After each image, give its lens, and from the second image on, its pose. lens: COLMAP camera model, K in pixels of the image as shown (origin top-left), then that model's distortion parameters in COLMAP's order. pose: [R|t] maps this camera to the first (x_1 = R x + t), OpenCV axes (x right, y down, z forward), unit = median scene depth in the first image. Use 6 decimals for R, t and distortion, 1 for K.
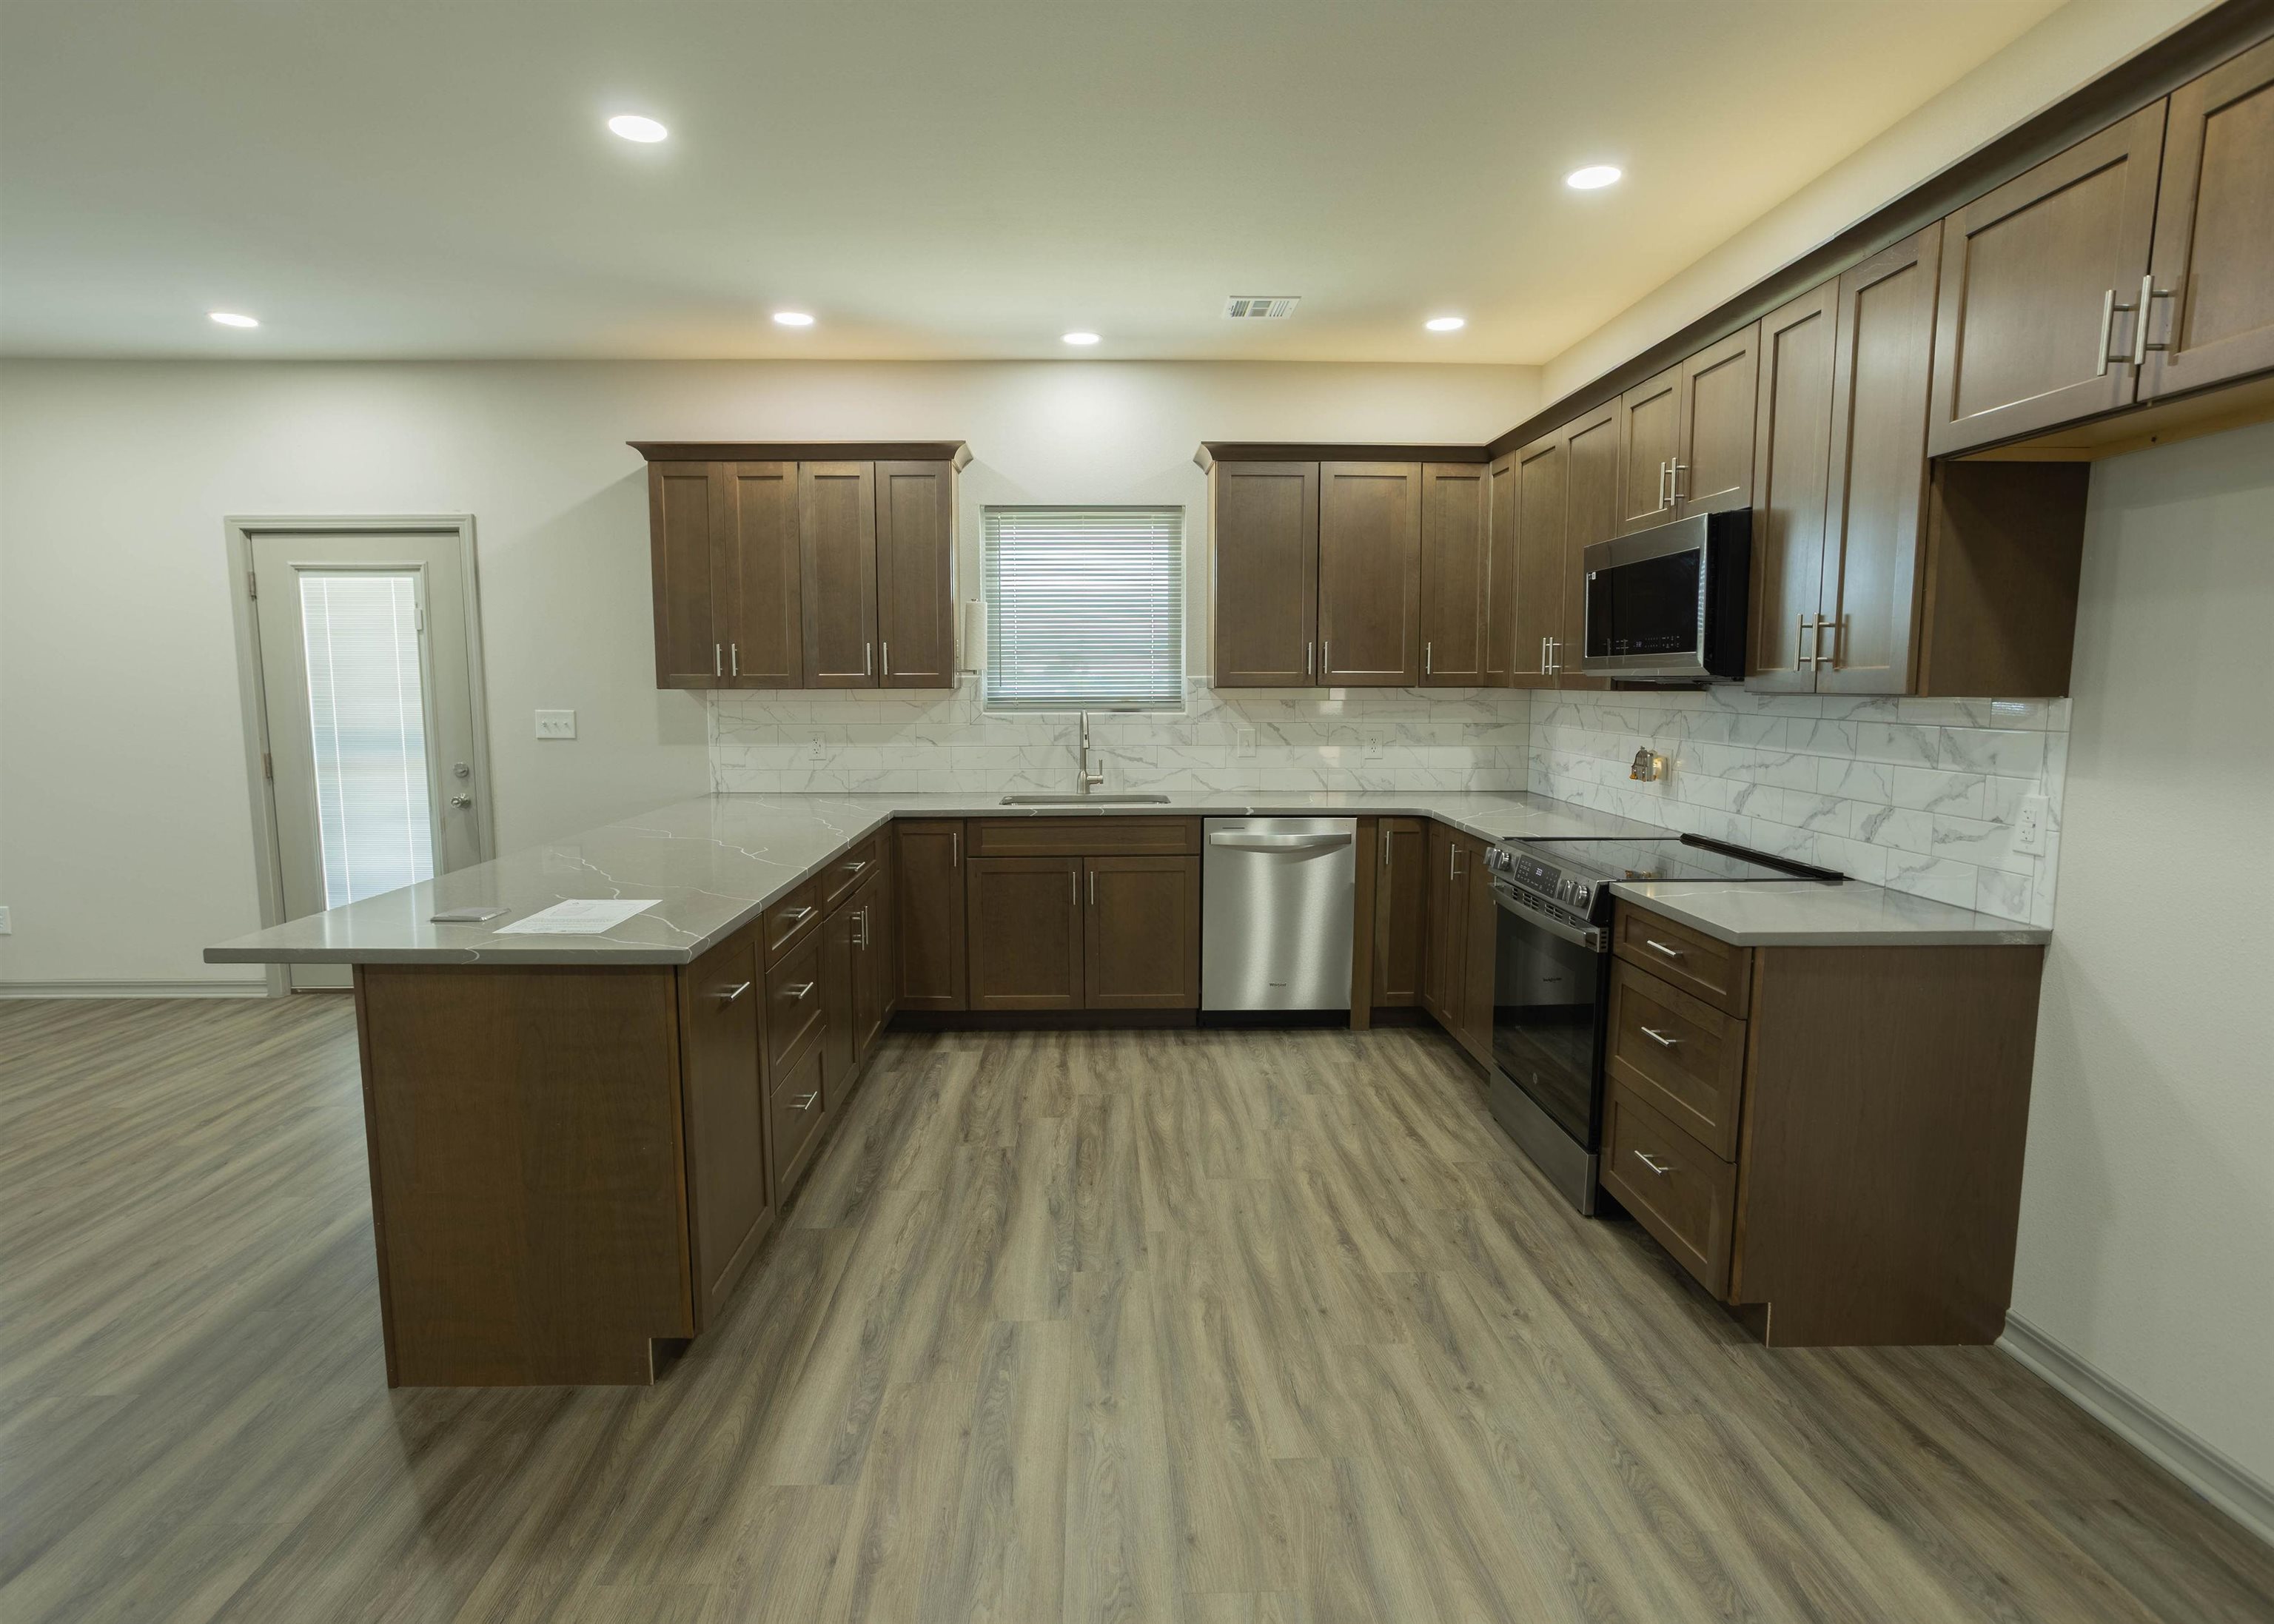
lens RADIAL K [[1205.9, 0, 1133.1], [0, 1205.9, 813.2], [0, 0, 1]] dist [-0.019304, 0.015199]
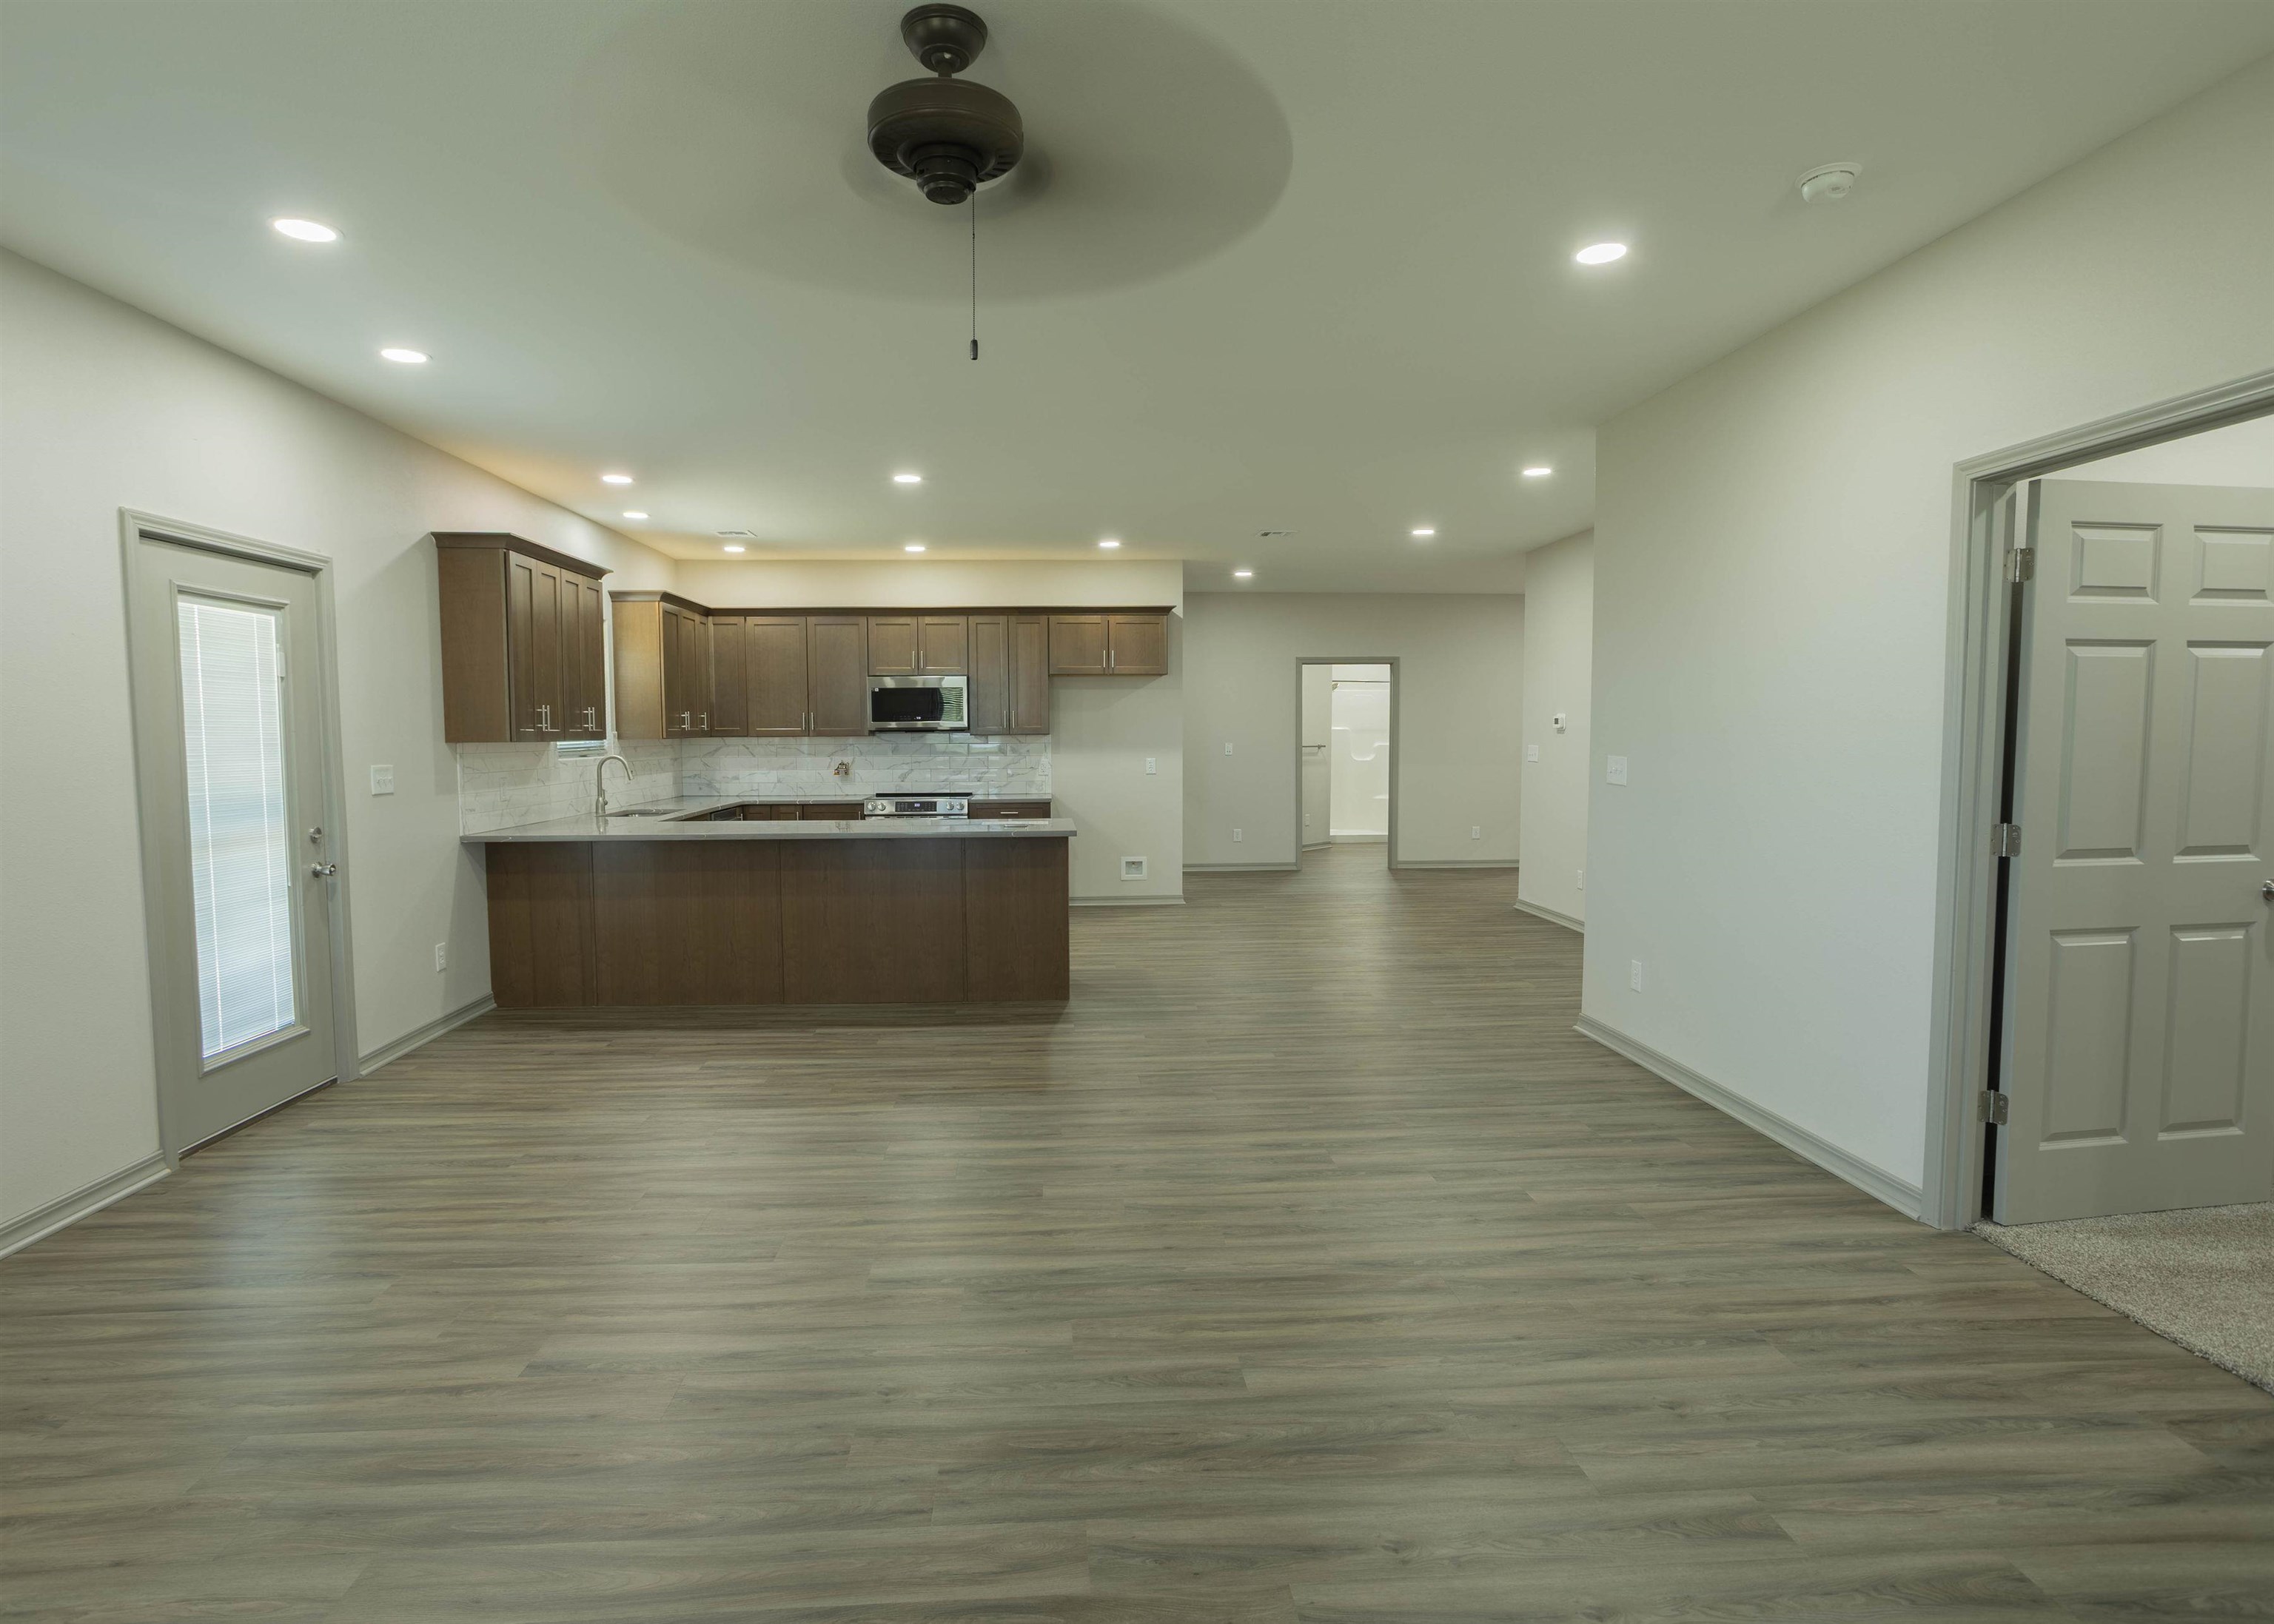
lens RADIAL K [[1205.9, 0, 1129.9], [0, 1205.9, 821.7], [0, 0, 1]] dist [-0.019304, 0.015199]
pose [[-0.060841, -0.074121, 0.995392, -1.635020], [0.117278, 0.989801, 0.080873, -0.051708], [-0.991234, 0.121658, -0.051528, 0.490030]]
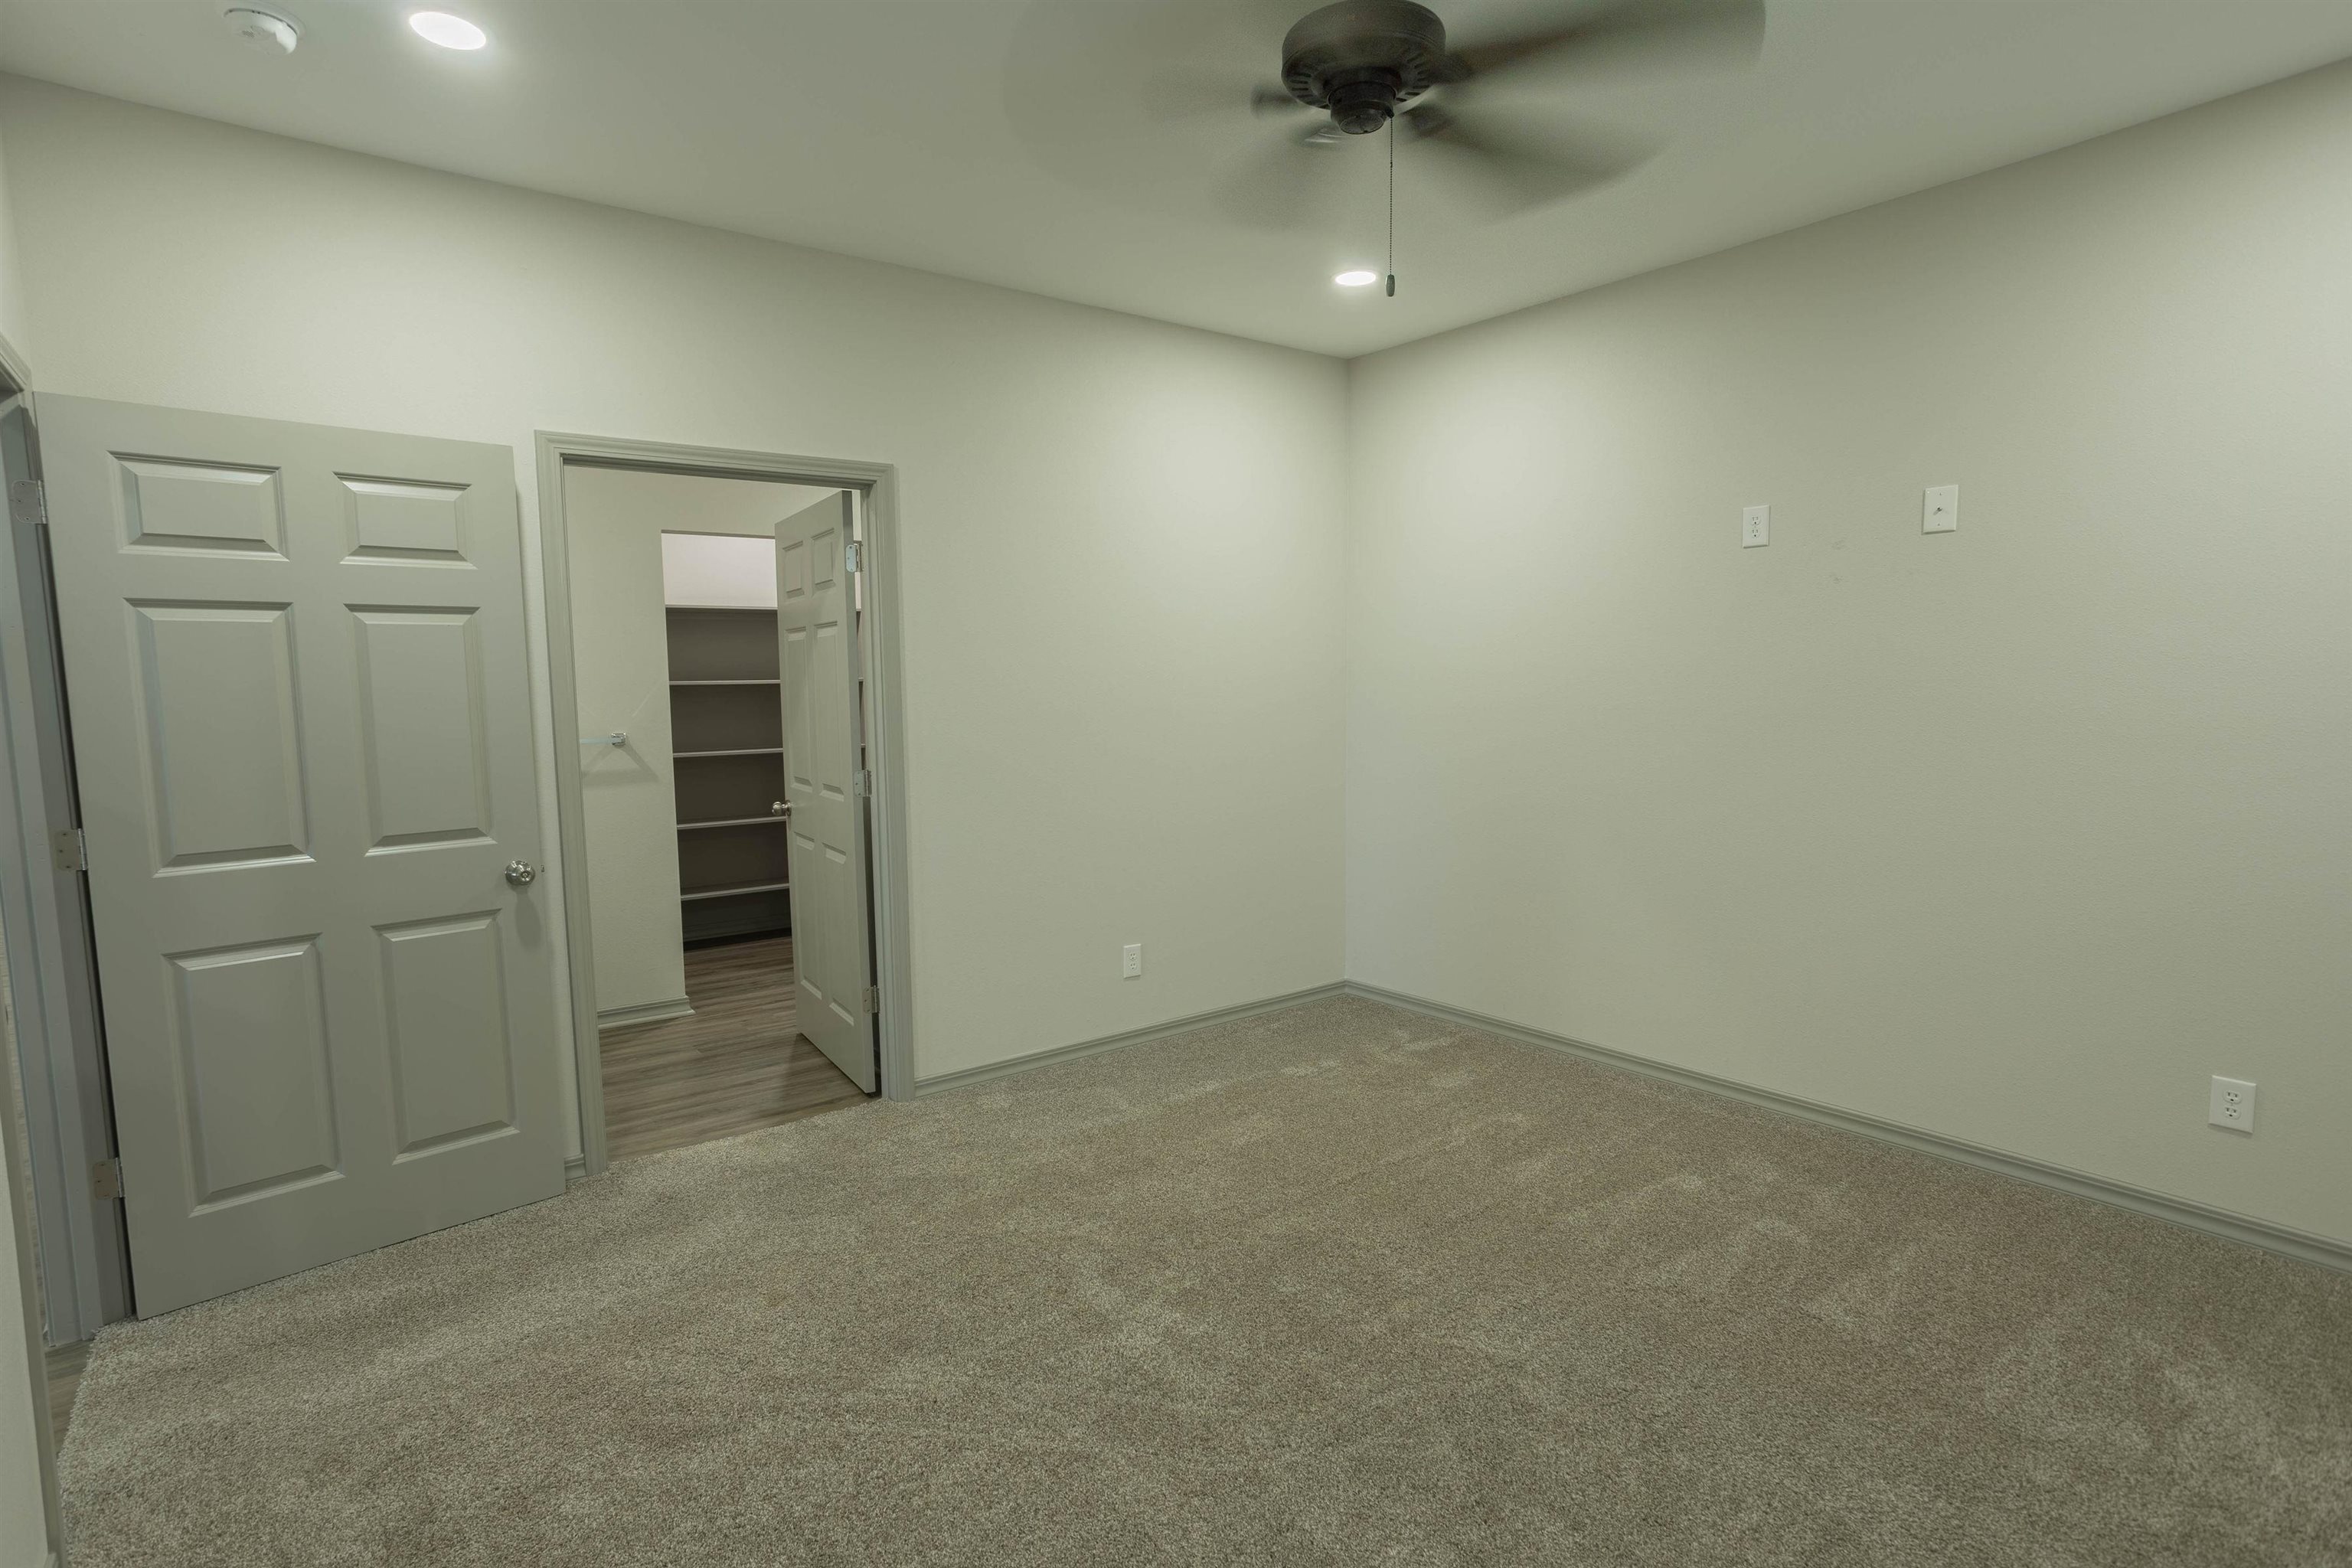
lens RADIAL K [[1123.8, 0, 1157.6], [0, 1123.8, 785.8], [0, 0, 1]] dist [-0.003945, 0.000528]
pose [[-0.583138, -0.069750, 0.809373, -1.679303], [0.108006, 0.980806, 0.162341, 0.011655], [-0.805161, 0.182085, -0.564412, -0.126088]]
